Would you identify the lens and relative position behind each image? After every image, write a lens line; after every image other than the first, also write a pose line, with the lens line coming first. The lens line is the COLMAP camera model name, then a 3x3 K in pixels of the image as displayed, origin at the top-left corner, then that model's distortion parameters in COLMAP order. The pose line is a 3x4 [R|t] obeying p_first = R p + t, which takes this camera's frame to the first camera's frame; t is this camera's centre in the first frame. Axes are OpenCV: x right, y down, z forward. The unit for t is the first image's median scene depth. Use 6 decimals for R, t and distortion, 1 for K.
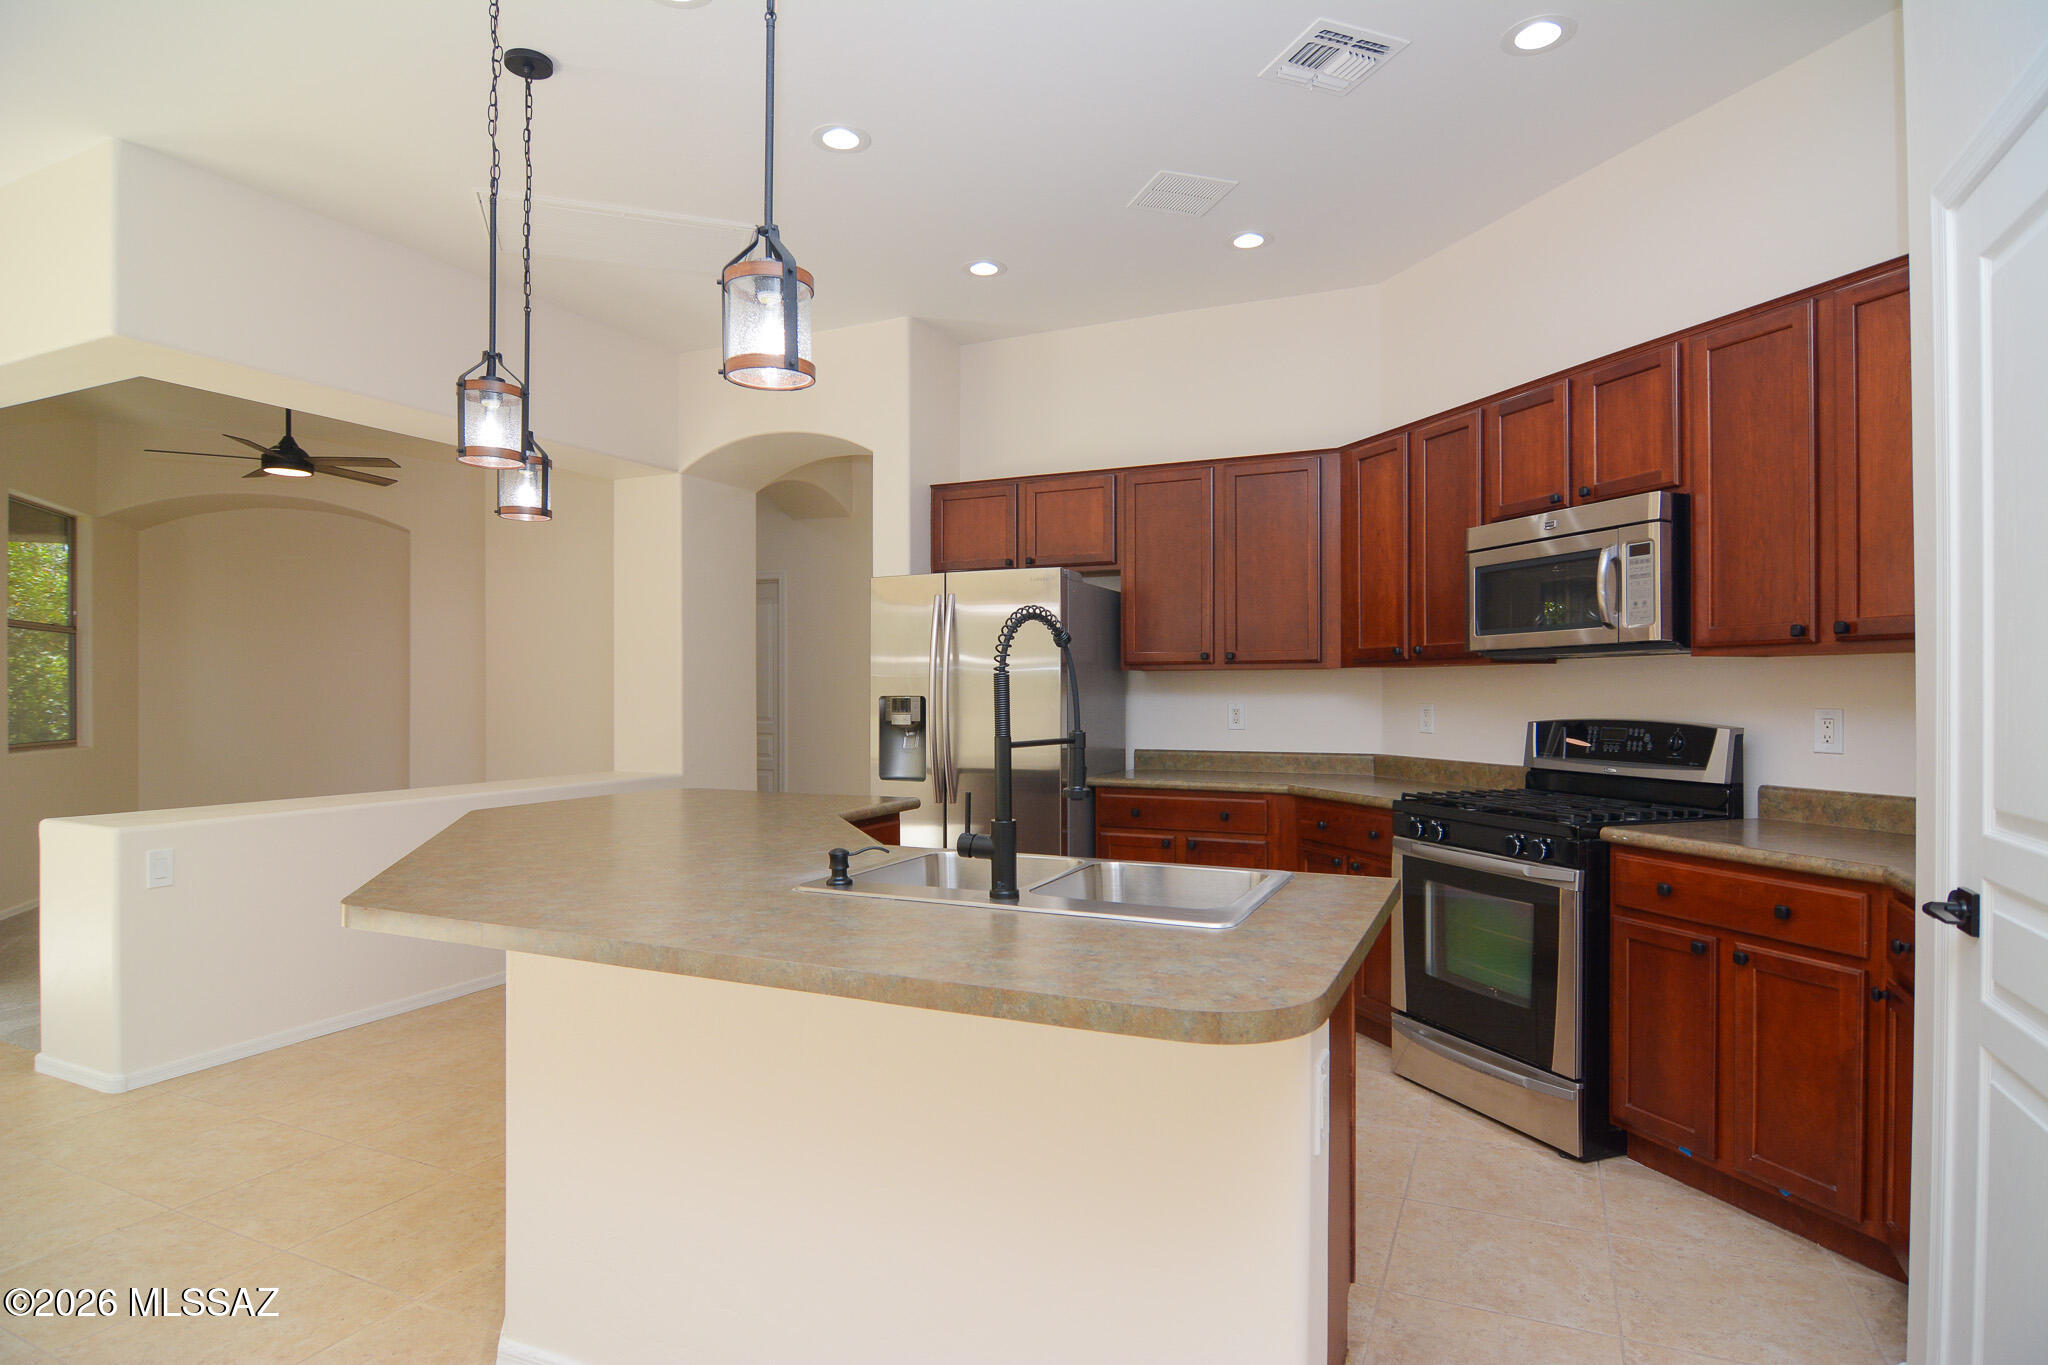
lens RADIAL K [[1121.4, 0, 1026.0], [0, 1121.4, 689.3], [0, 0, 1]] dist [-0.010392, -0.006969]
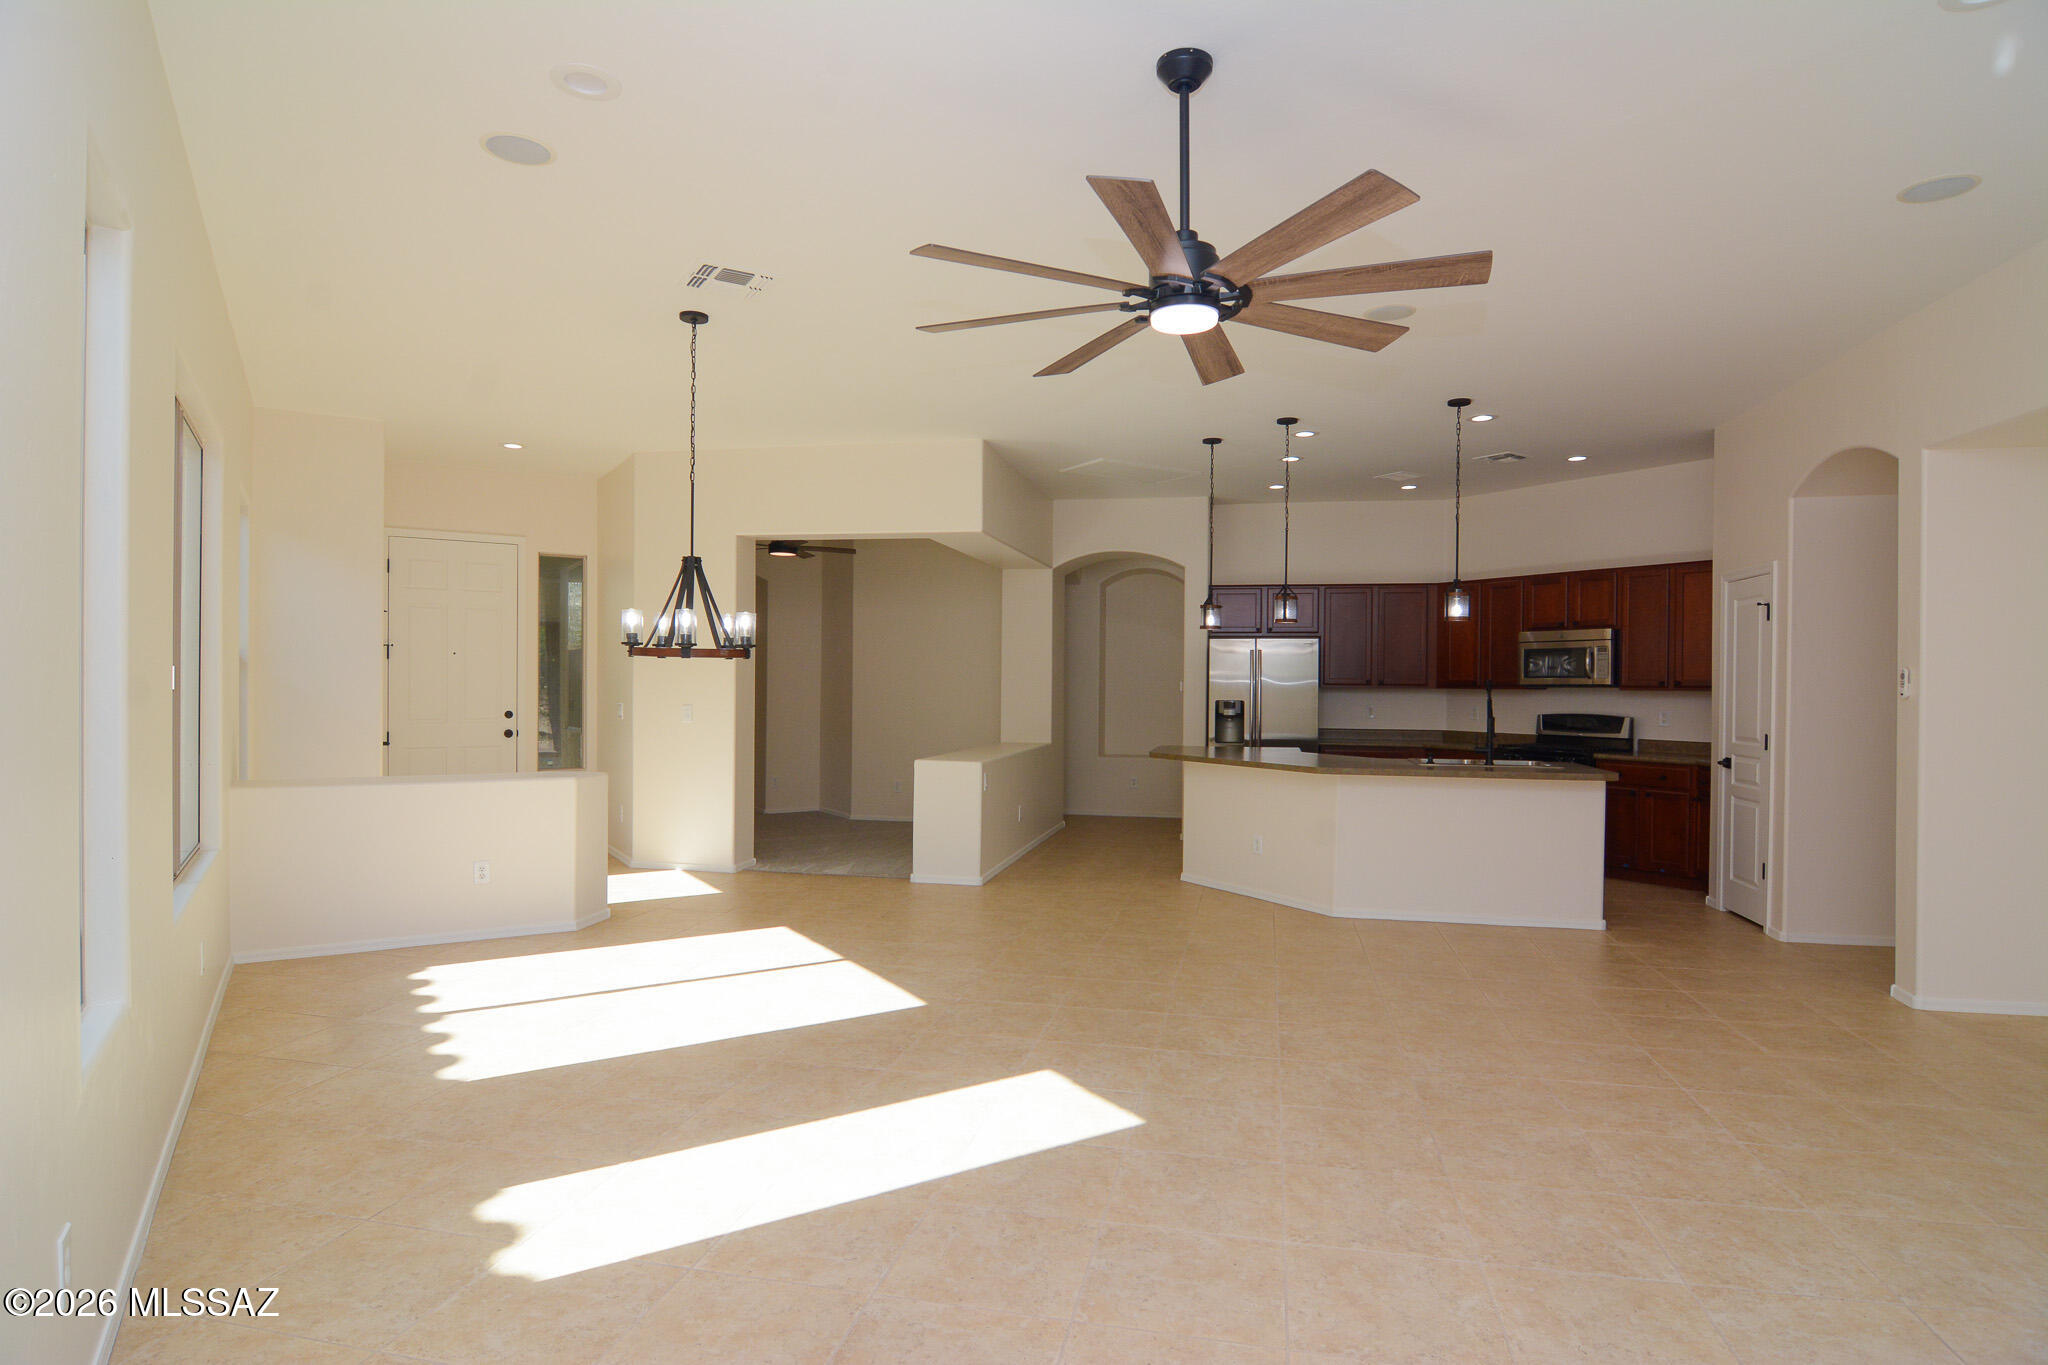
lens RADIAL K [[1121.4, 0, 1021.4], [0, 1121.4, 689.7], [0, 0, 1]] dist [-0.010392, -0.006969]
pose [[0.977479, 0.007948, 0.210883, -1.310345], [-0.009301, 0.999942, 0.005426, -0.030740], [-0.210828, -0.007265, 0.977496, -1.257421]]
